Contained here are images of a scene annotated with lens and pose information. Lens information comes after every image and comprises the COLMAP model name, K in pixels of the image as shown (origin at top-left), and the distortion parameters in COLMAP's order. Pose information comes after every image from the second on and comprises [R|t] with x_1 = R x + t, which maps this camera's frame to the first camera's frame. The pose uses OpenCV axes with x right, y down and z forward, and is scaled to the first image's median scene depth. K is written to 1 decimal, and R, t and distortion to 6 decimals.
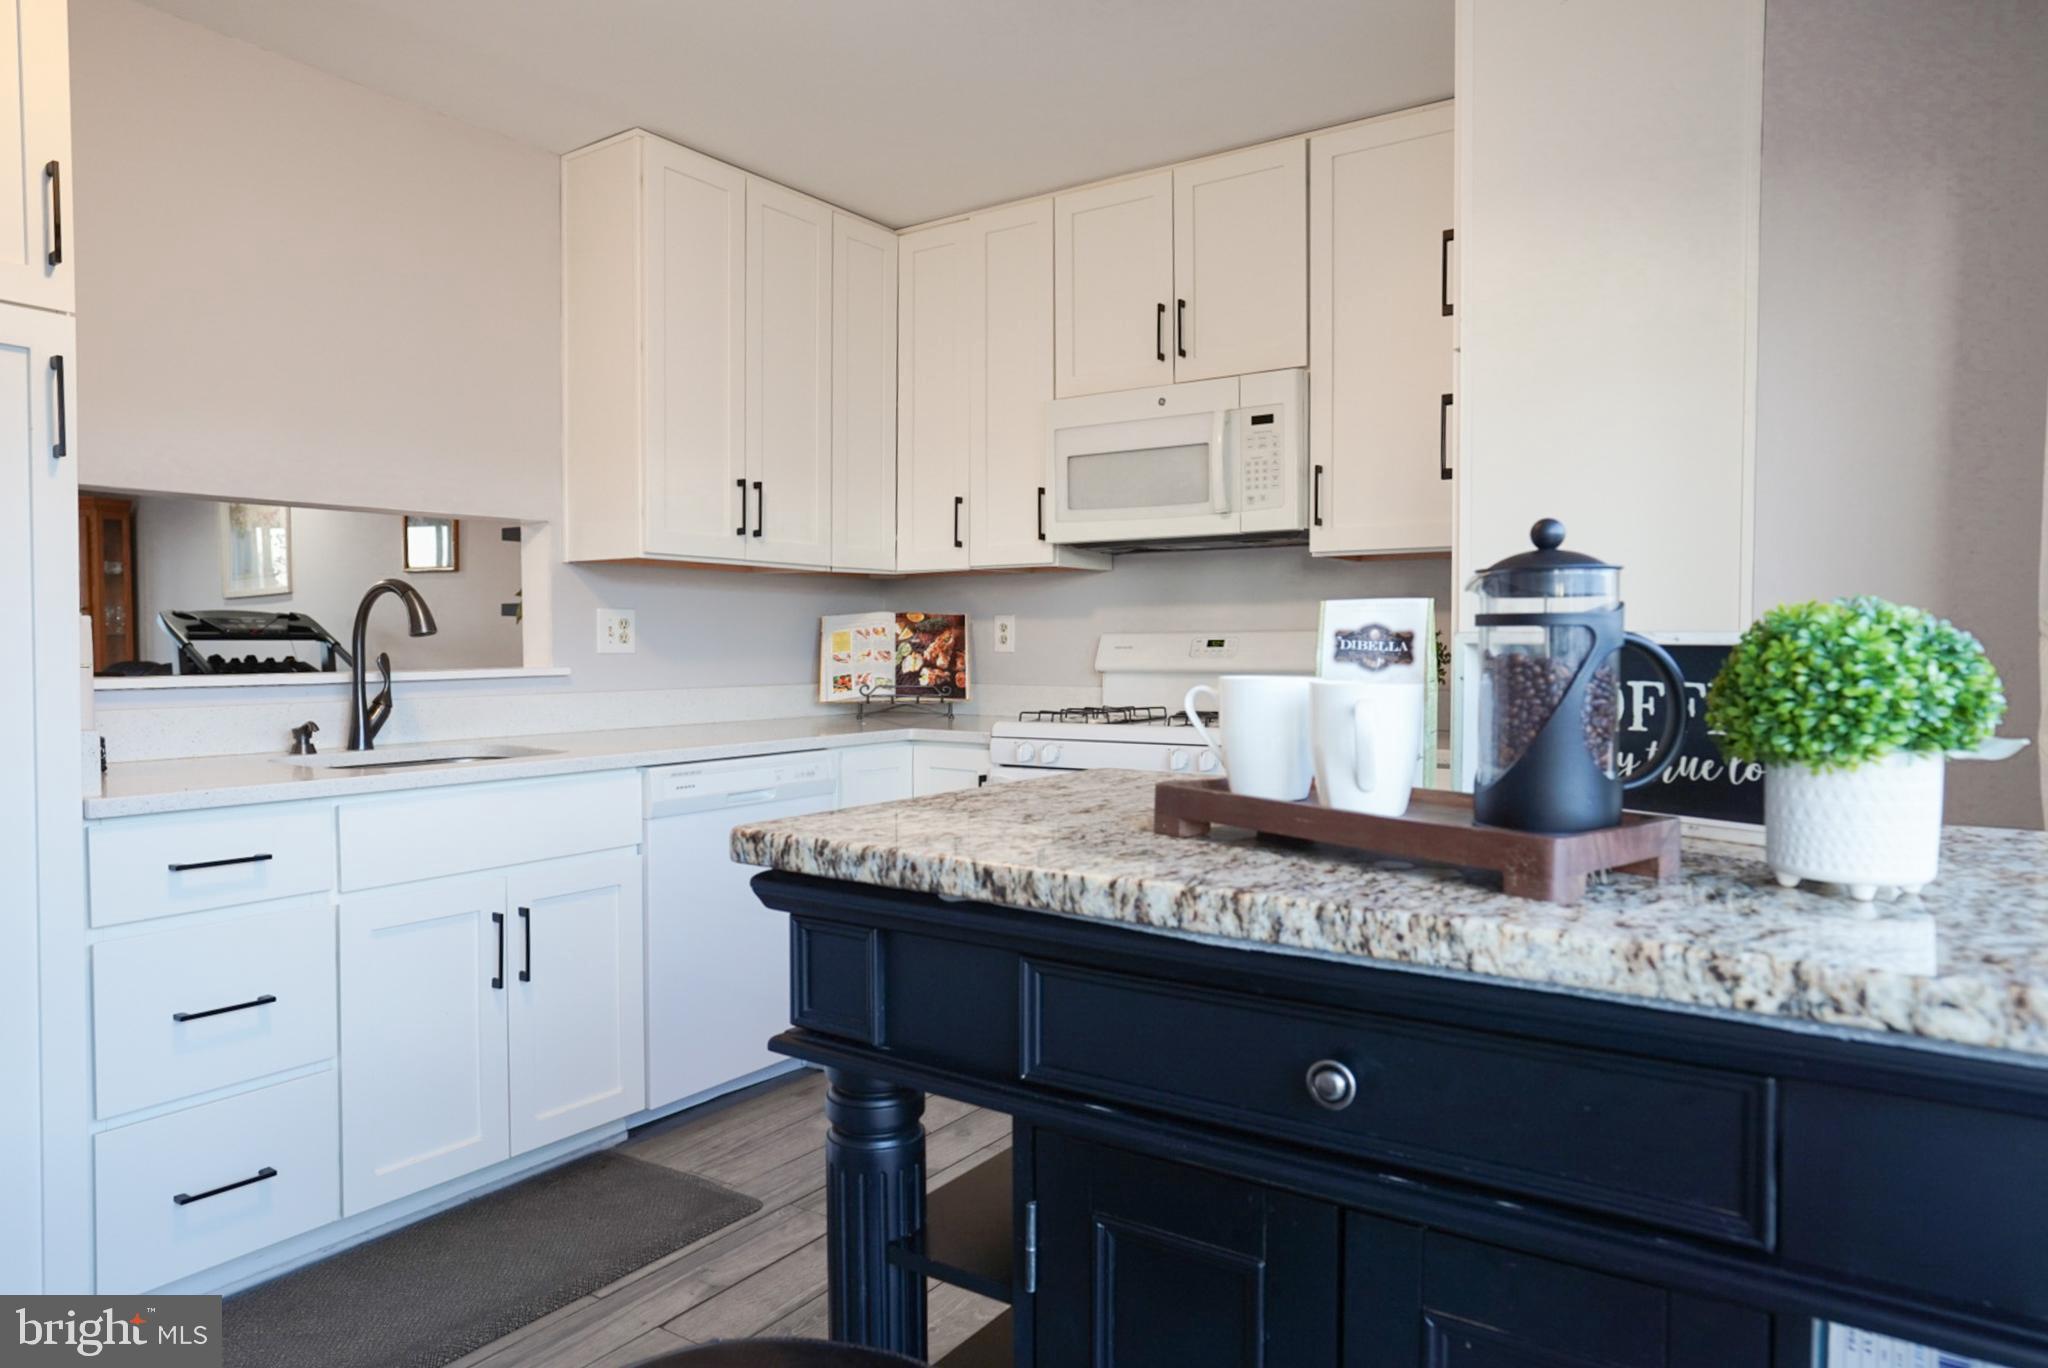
lens RADIAL K [[1286.9, 0, 1024.0], [0, 1286.9, 684.0], [0, 0, 1]] dist [-0.028359, 0.032594]
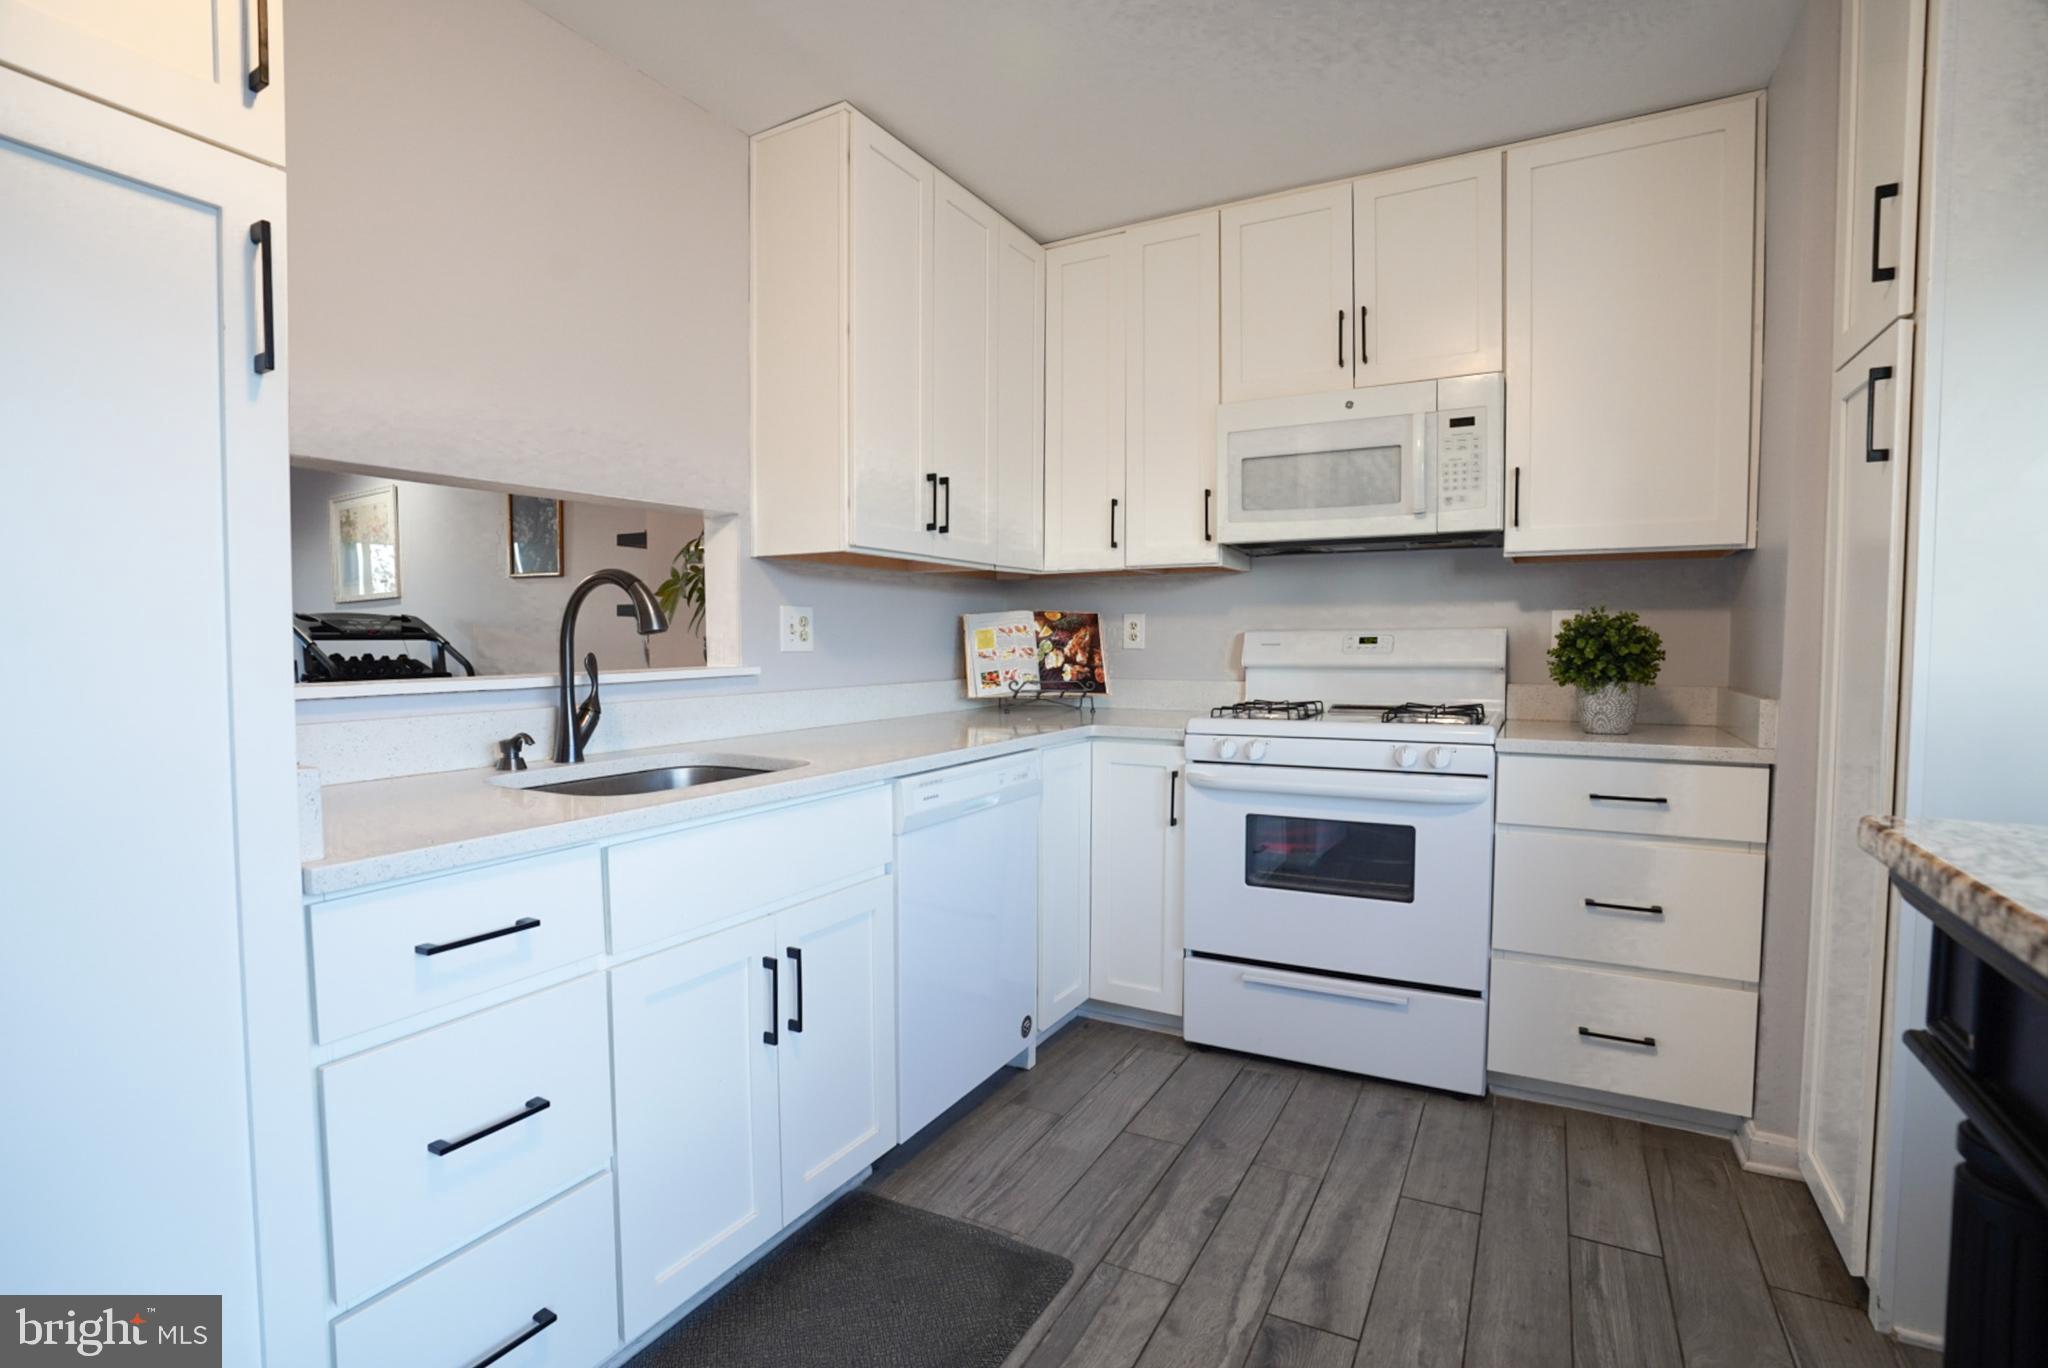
lens RADIAL K [[965.4, 0, 1020.2], [0, 965.4, 689.2], [0, 0, 1]] dist [-0.067993, 0.027506]
pose [[0.995490, -0.006812, 0.094618, -0.217307], [0.005006, 0.999801, 0.019317, -0.008496], [-0.094730, -0.018756, 0.995326, 0.252188]]
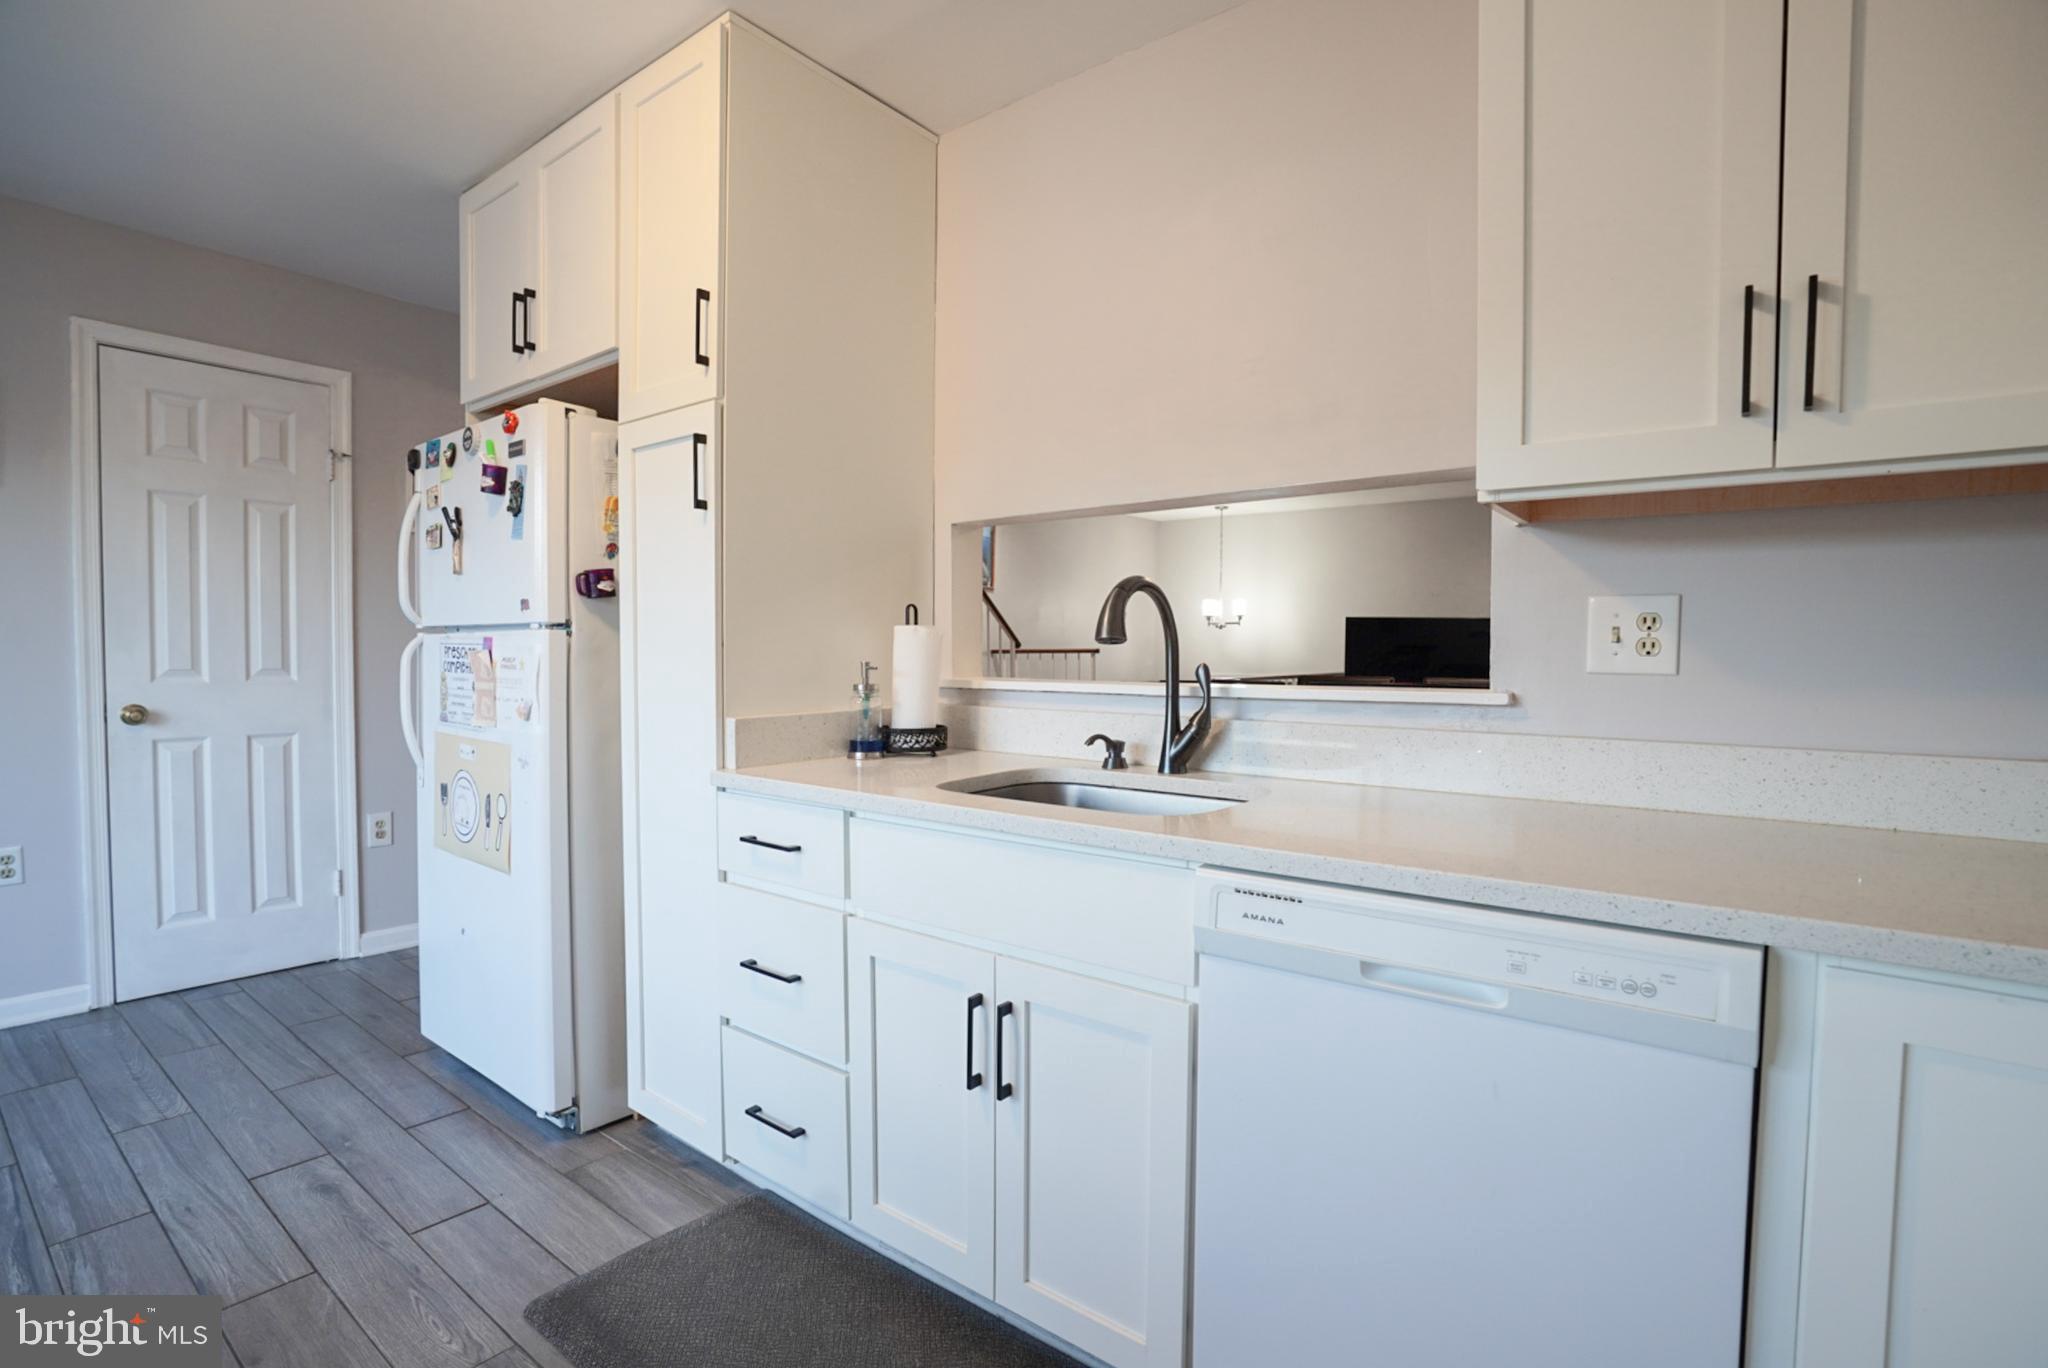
lens RADIAL K [[965.4, 0, 1020.2], [0, 965.4, 689.2], [0, 0, 1]] dist [-0.067993, 0.027506]
pose [[-0.063067, 0.041409, -0.997150, 0.118542], [-0.034328, 0.998458, 0.043635, -0.025758], [0.997419, 0.036982, -0.061548, 0.753515]]
